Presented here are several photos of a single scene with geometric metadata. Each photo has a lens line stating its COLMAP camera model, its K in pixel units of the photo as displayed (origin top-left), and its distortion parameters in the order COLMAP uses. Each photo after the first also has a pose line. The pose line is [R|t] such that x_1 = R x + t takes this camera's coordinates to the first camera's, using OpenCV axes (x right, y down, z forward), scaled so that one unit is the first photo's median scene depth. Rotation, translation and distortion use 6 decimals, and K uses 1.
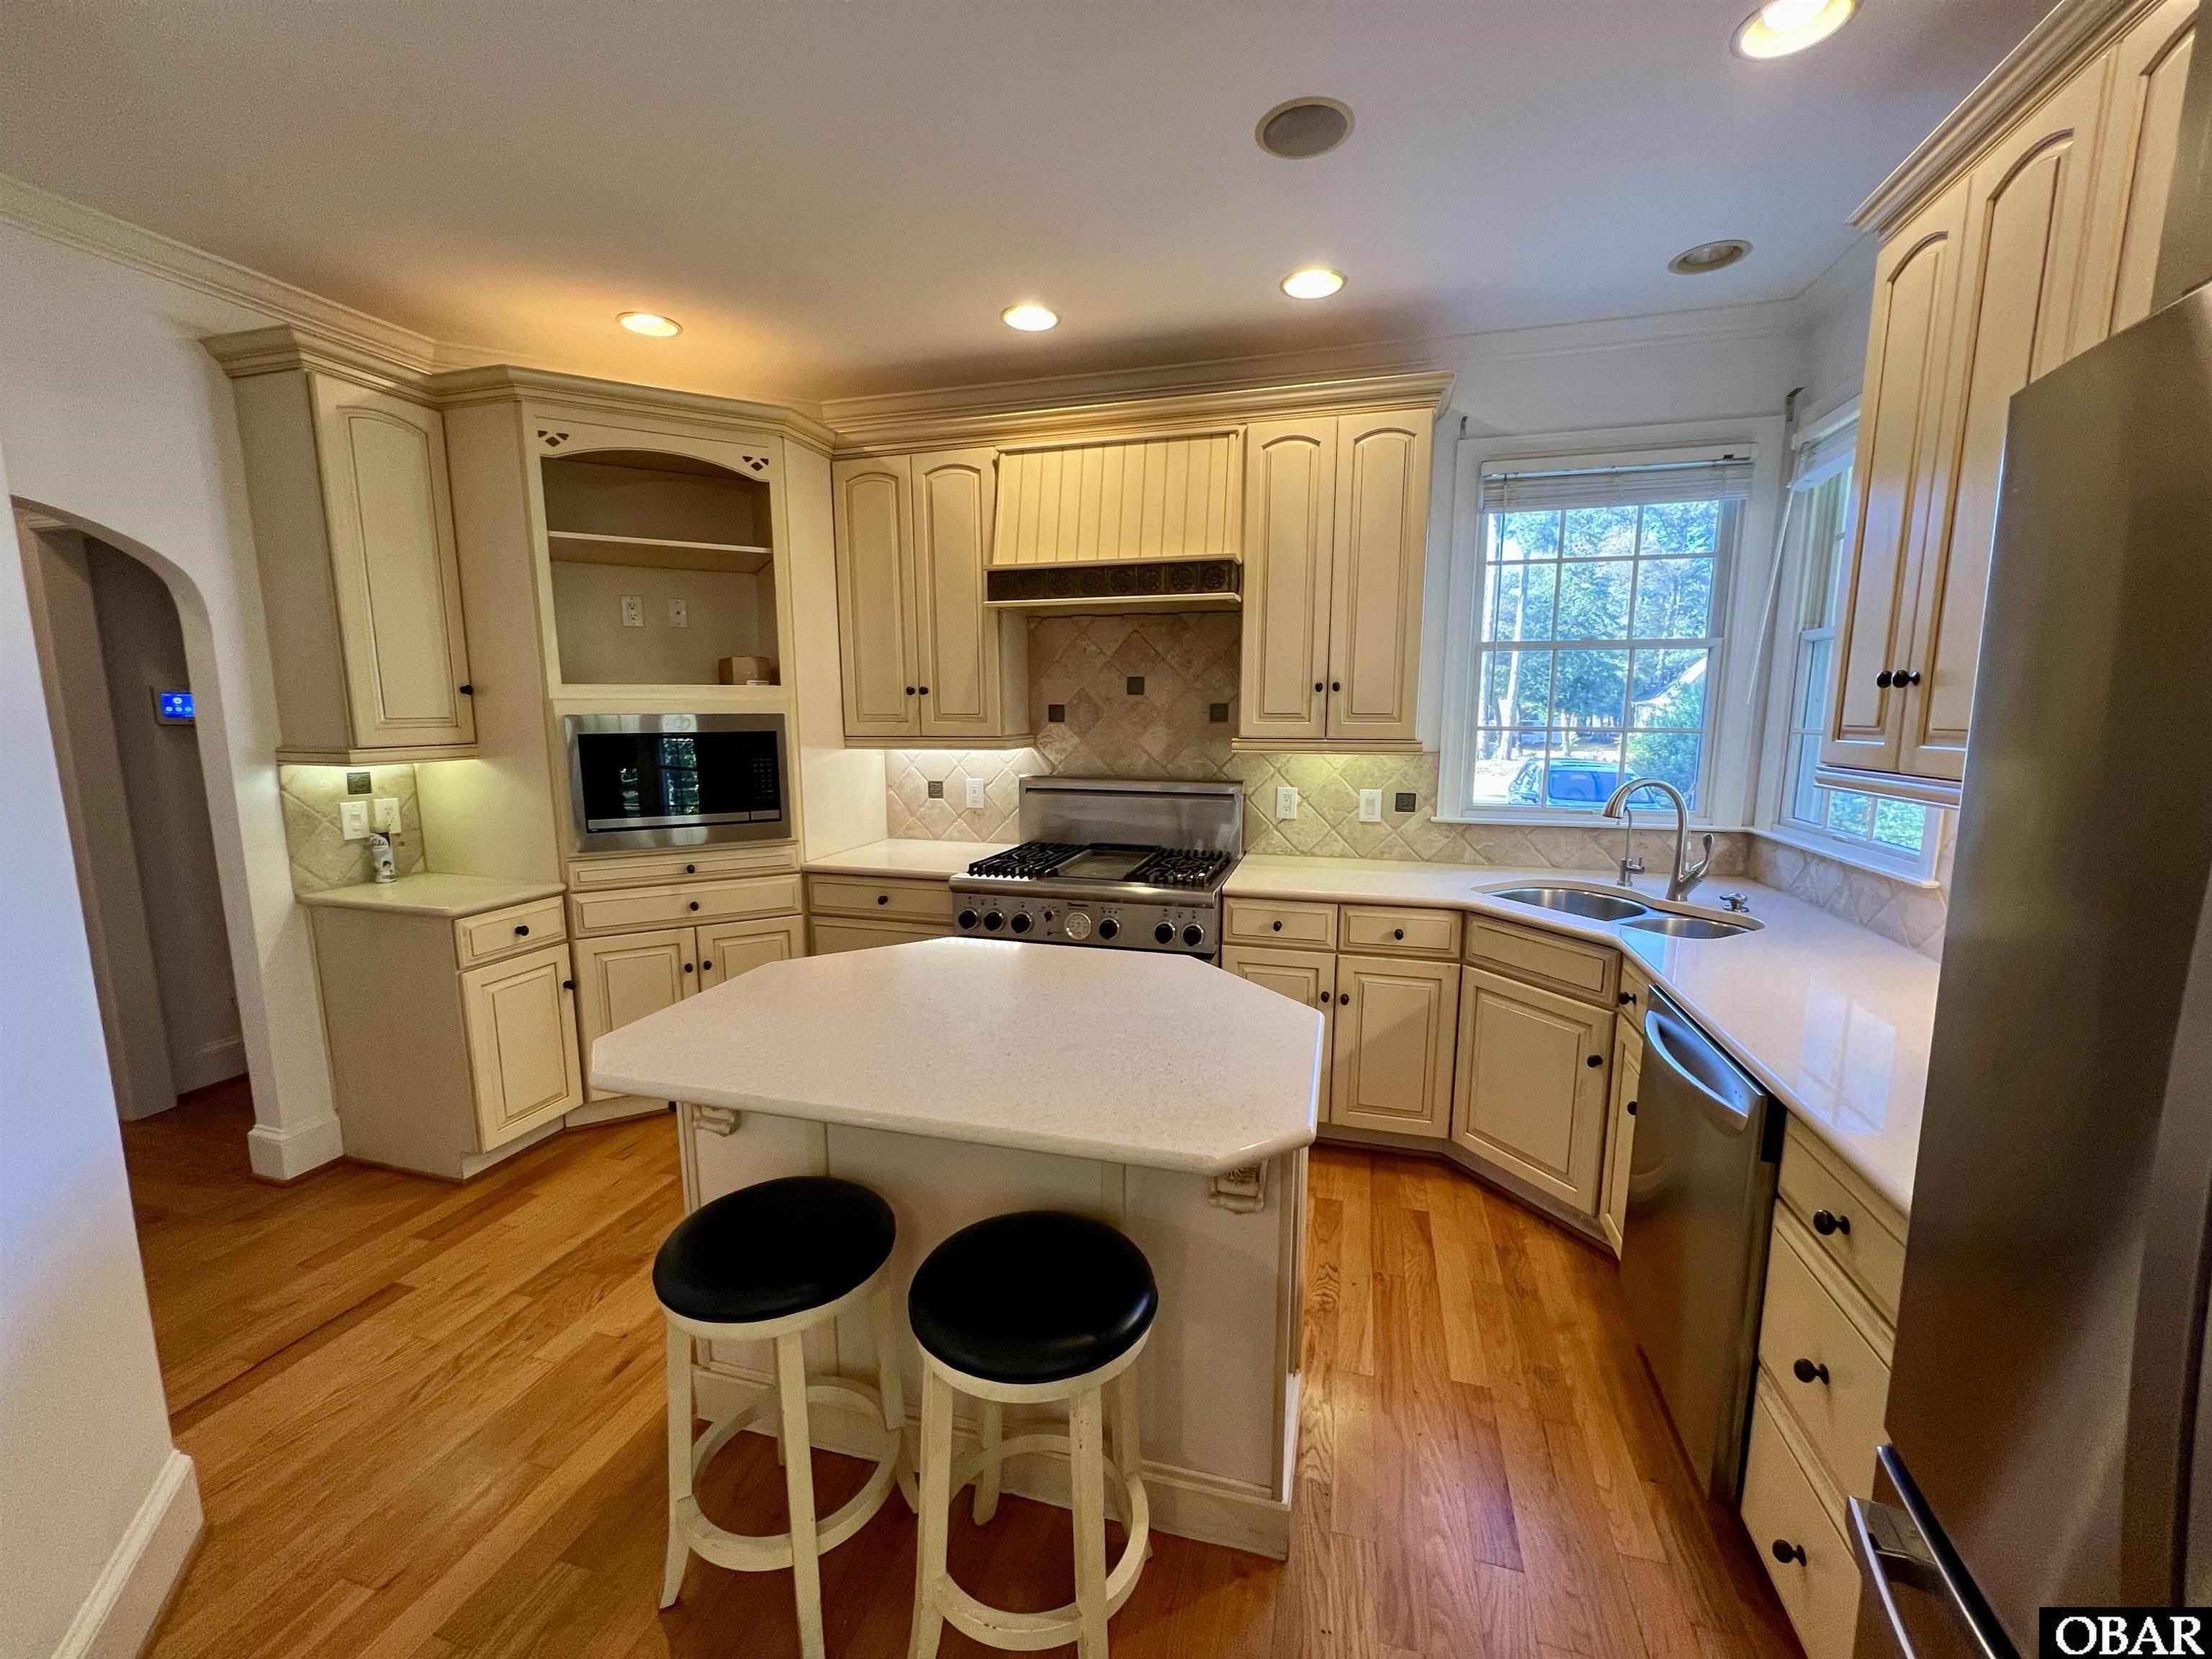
lens RADIAL K [[882.5, 0, 1106.2], [0, 882.5, 841.4], [0, 0, 1]] dist [-0.000818, -0.000495]
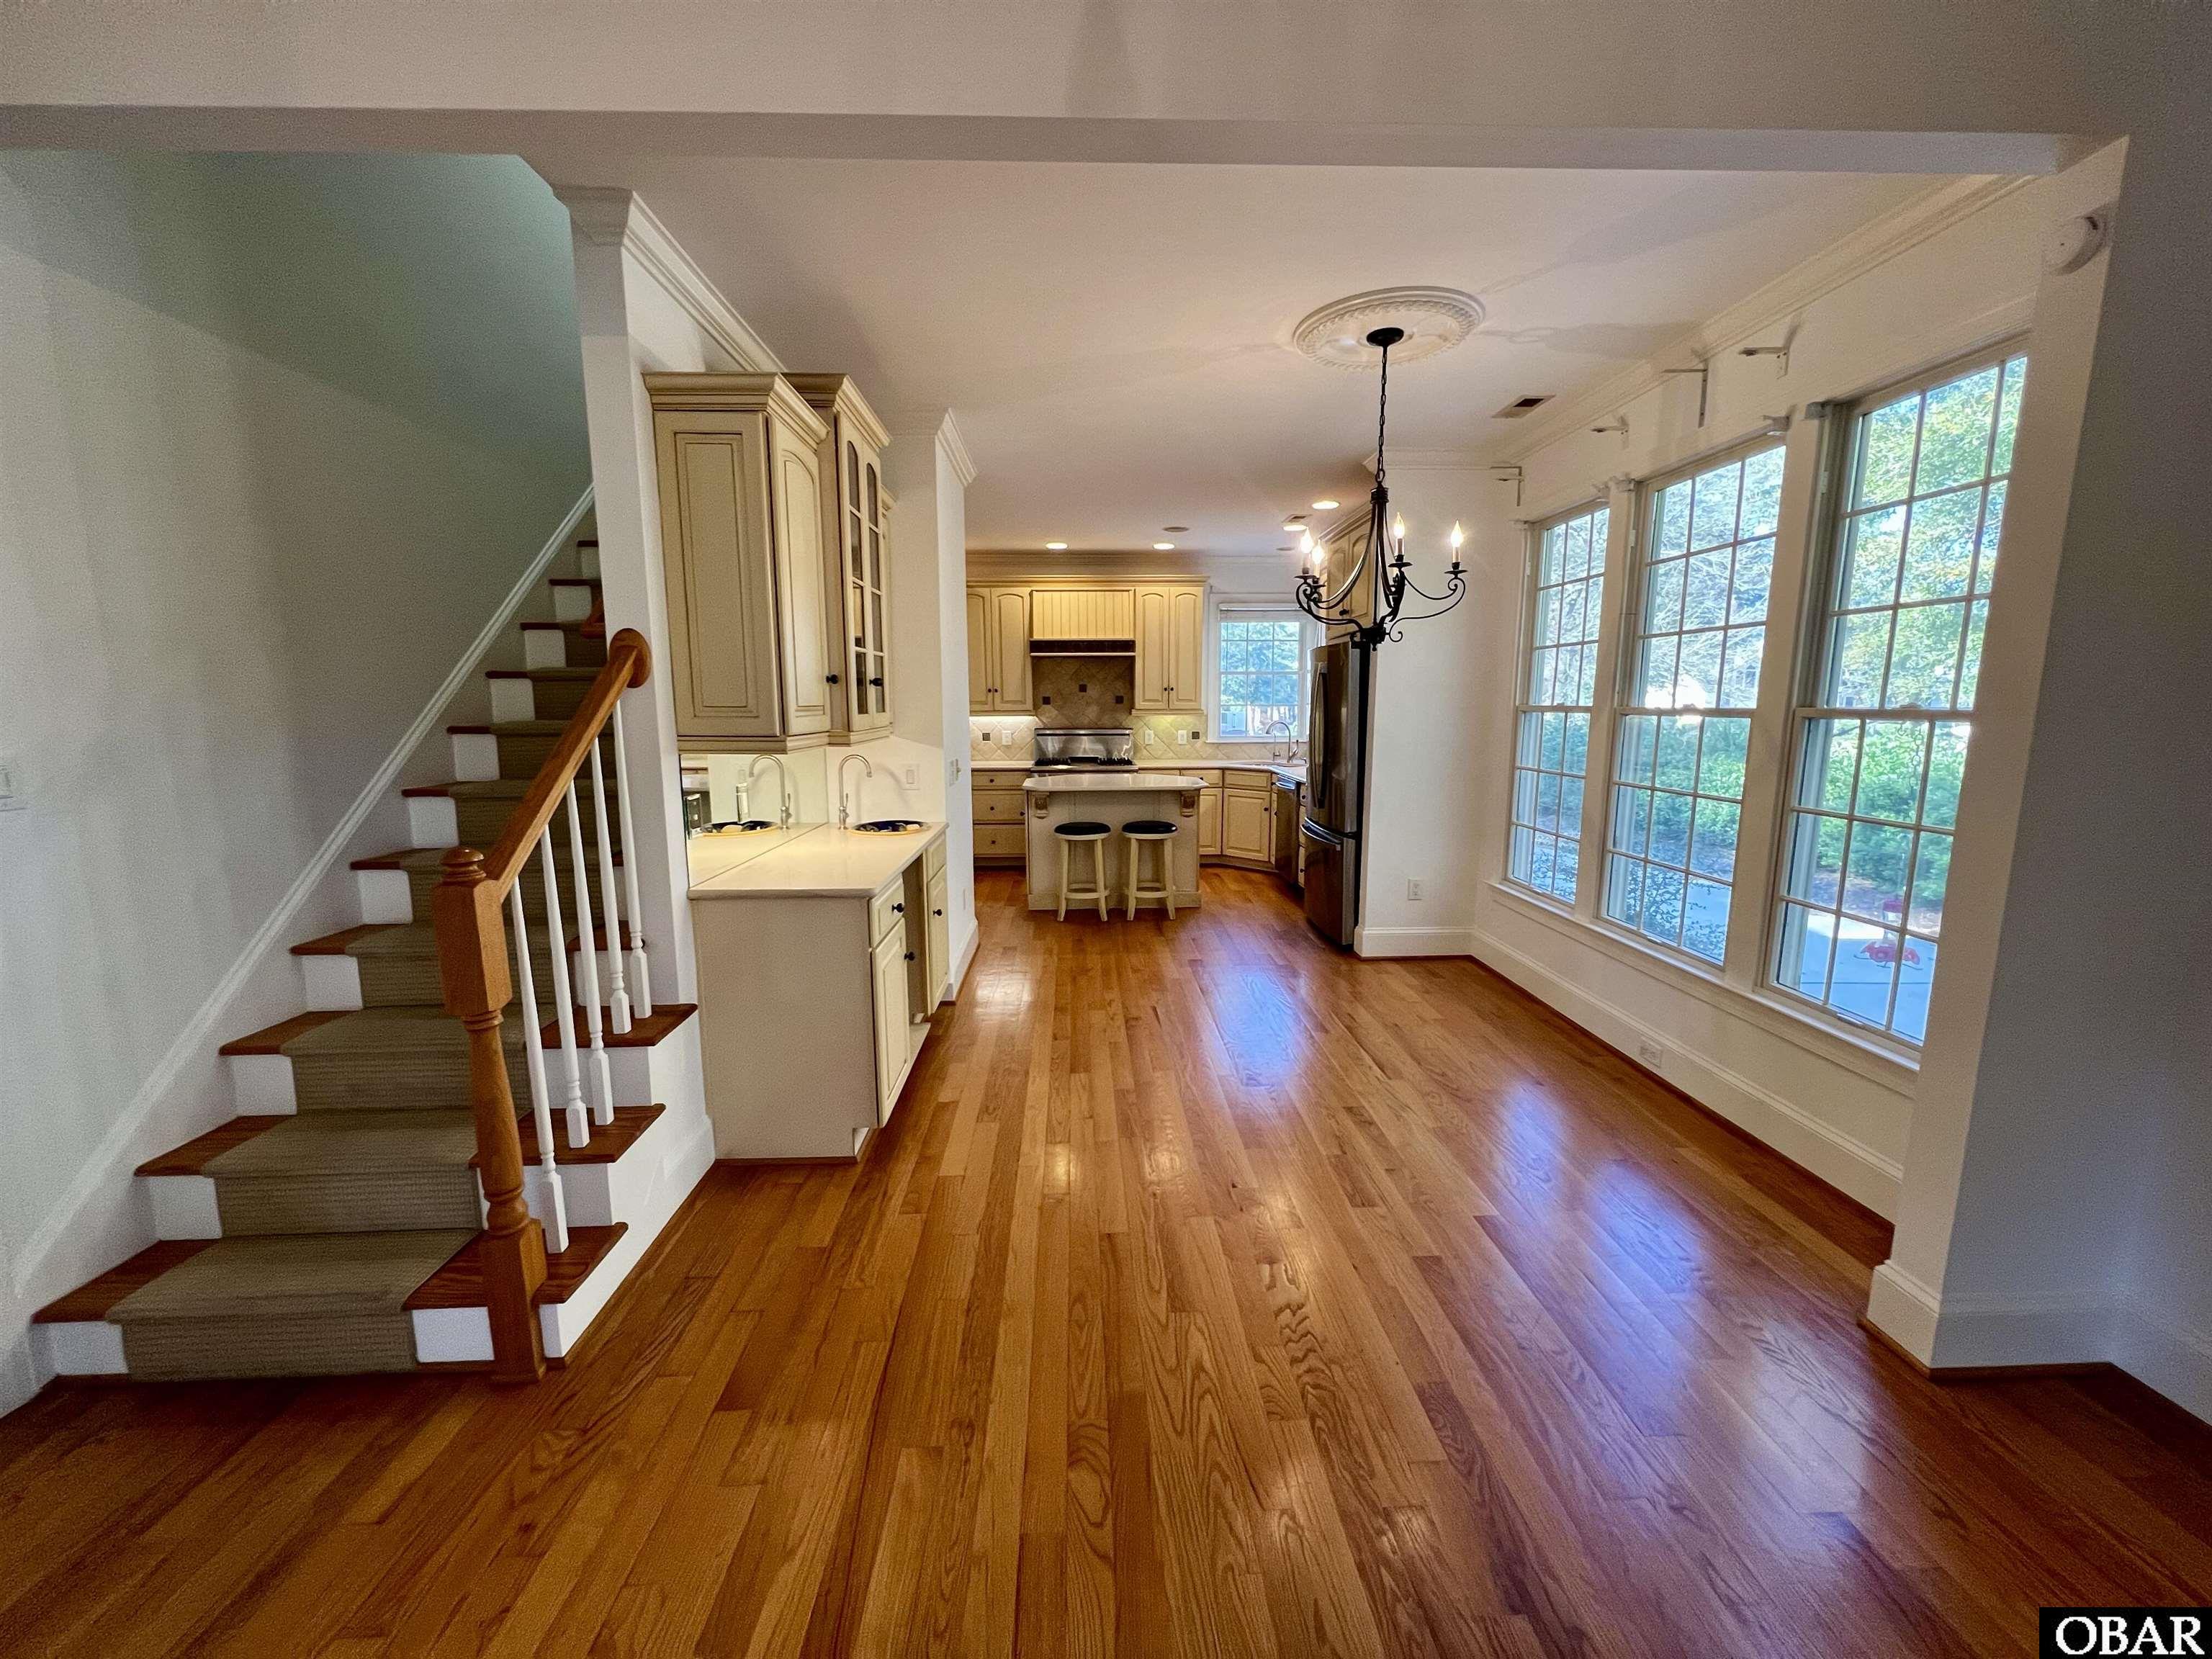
lens RADIAL K [[882.5, 0, 1106.2], [0, 882.5, 841.4], [0, 0, 1]] dist [-0.000818, -0.000495]
pose [[0.950900, -0.053839, 0.304781, -0.684062], [0.052375, 0.998543, 0.012984, 0.211940], [-0.305036, 0.003616, 0.952334, -1.307893]]
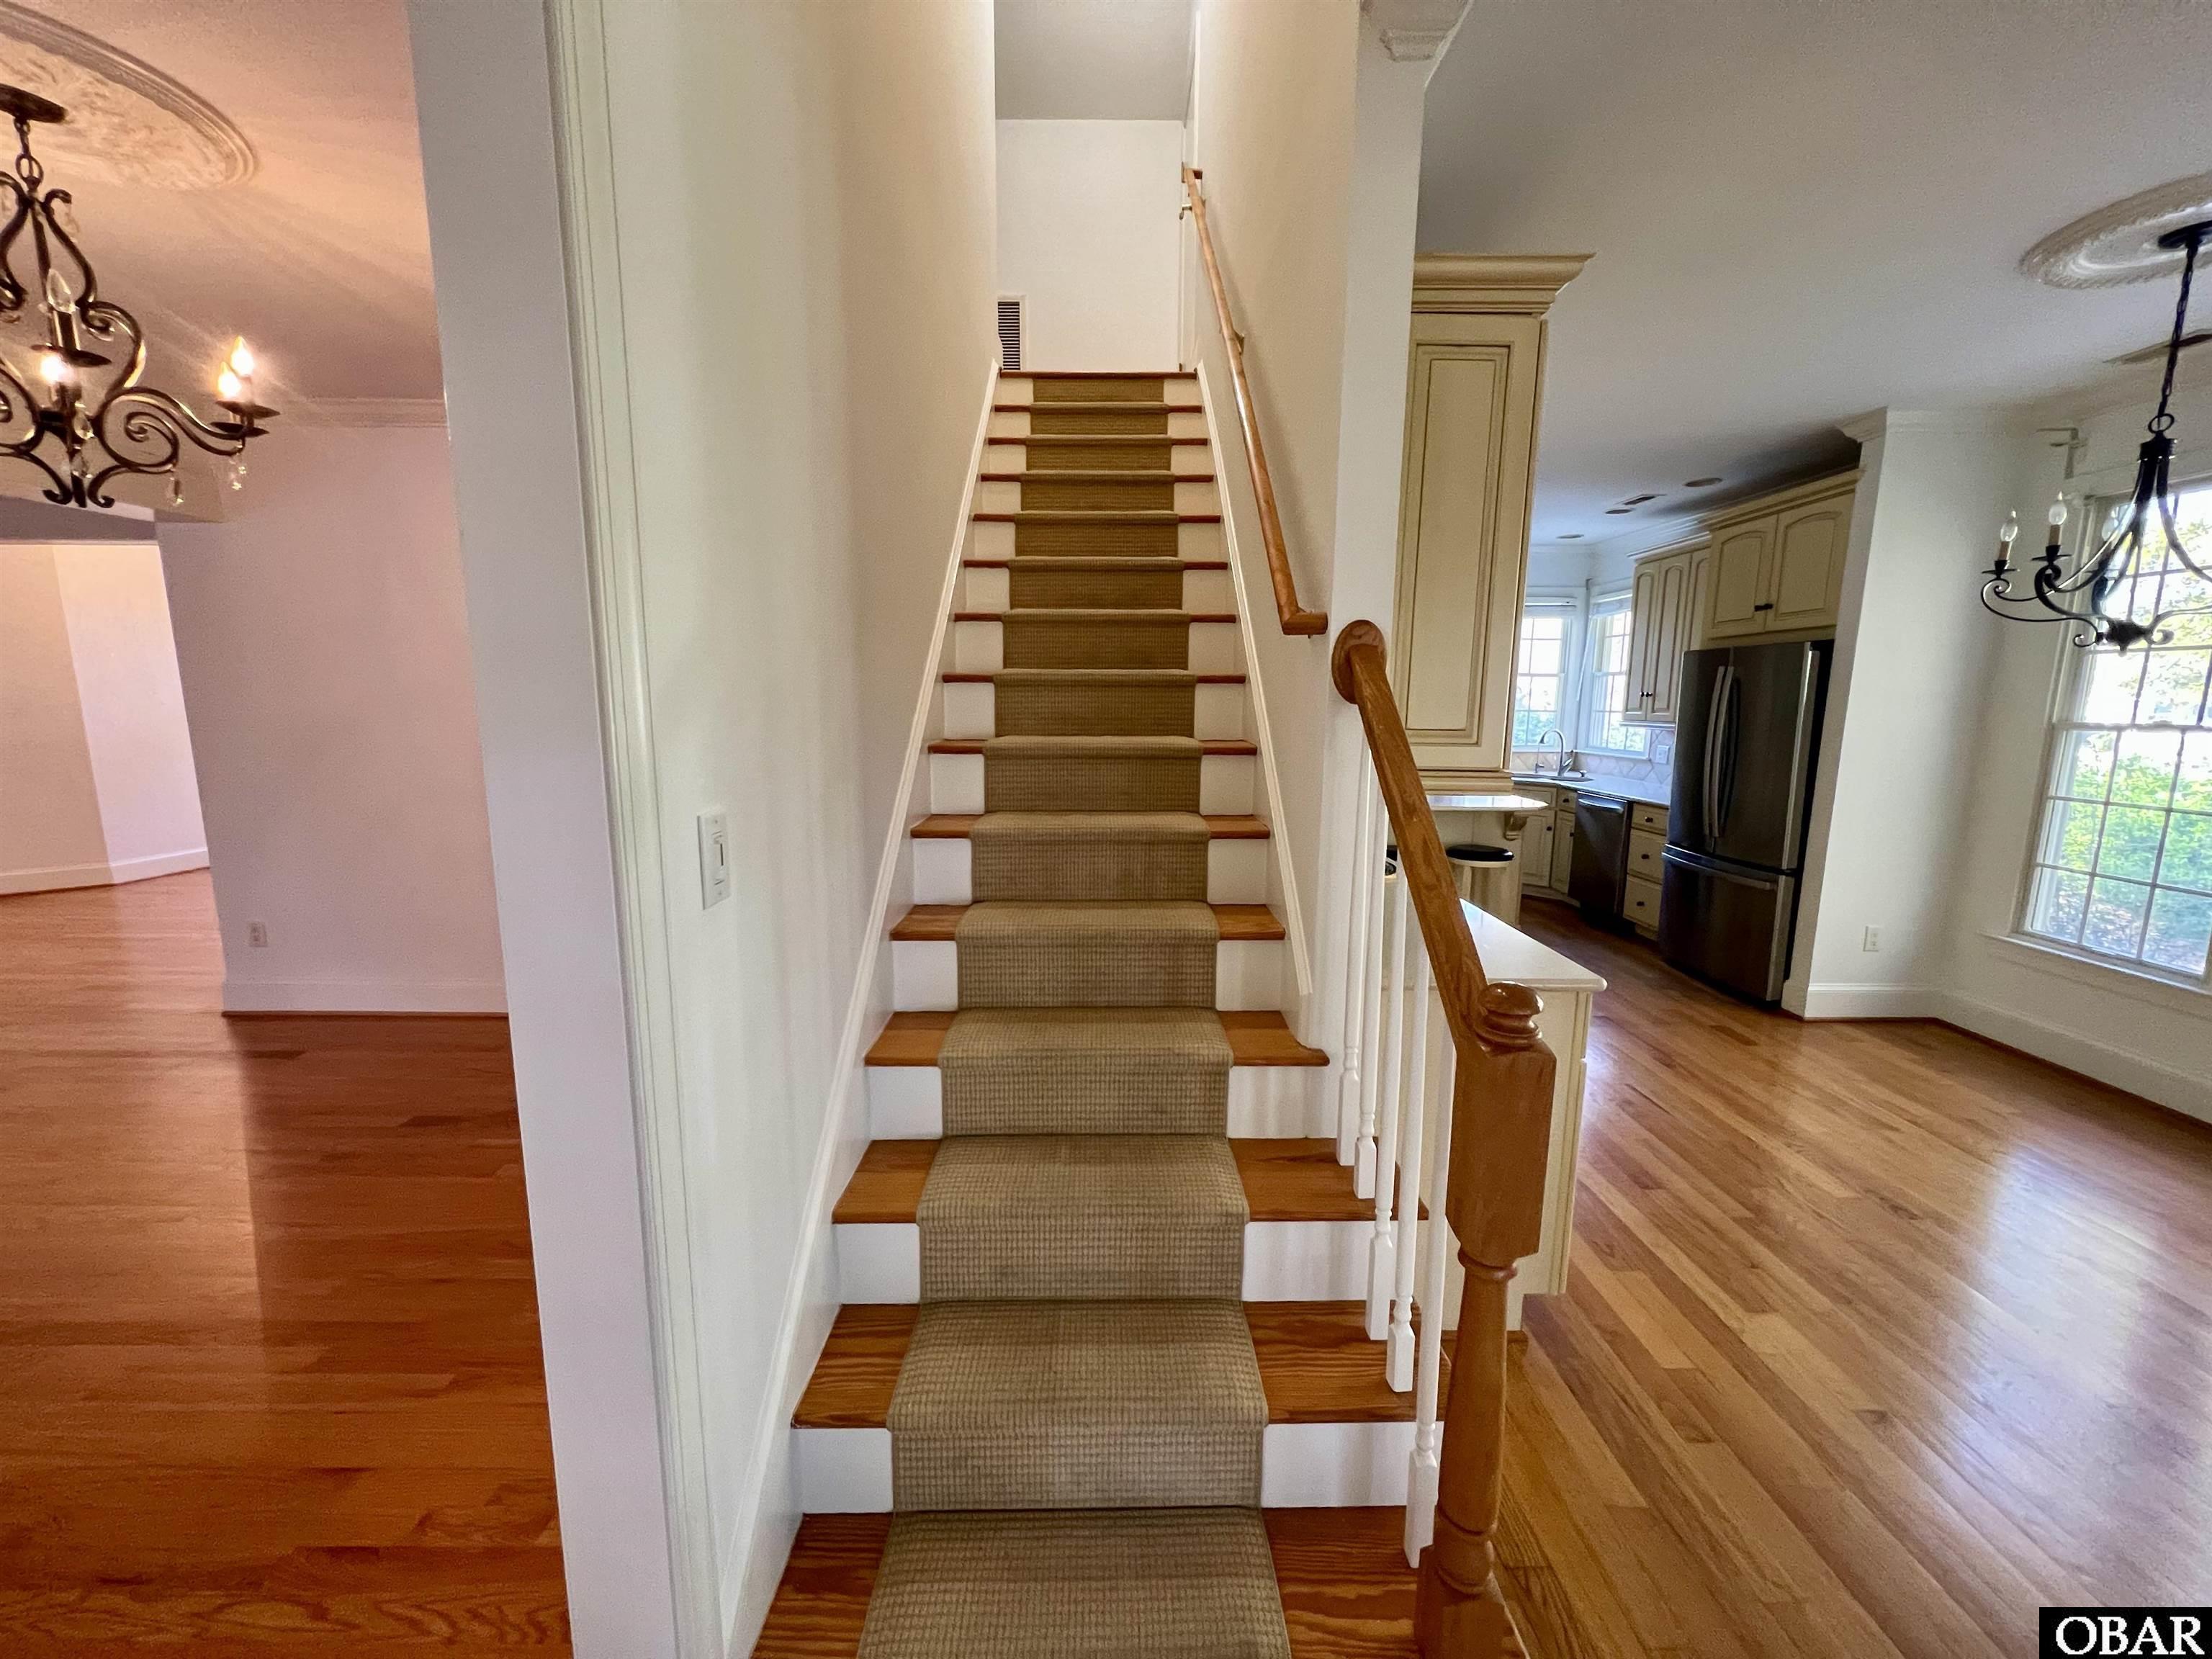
lens RADIAL K [[882.5, 0, 1106.2], [0, 882.5, 841.4], [0, 0, 1]] dist [-0.000818, -0.000495]
pose [[0.959266, -0.041486, 0.279443, -1.132450], [0.038708, 0.999131, 0.015455, 0.138984], [-0.279841, -0.004009, 0.960038, -0.937329]]
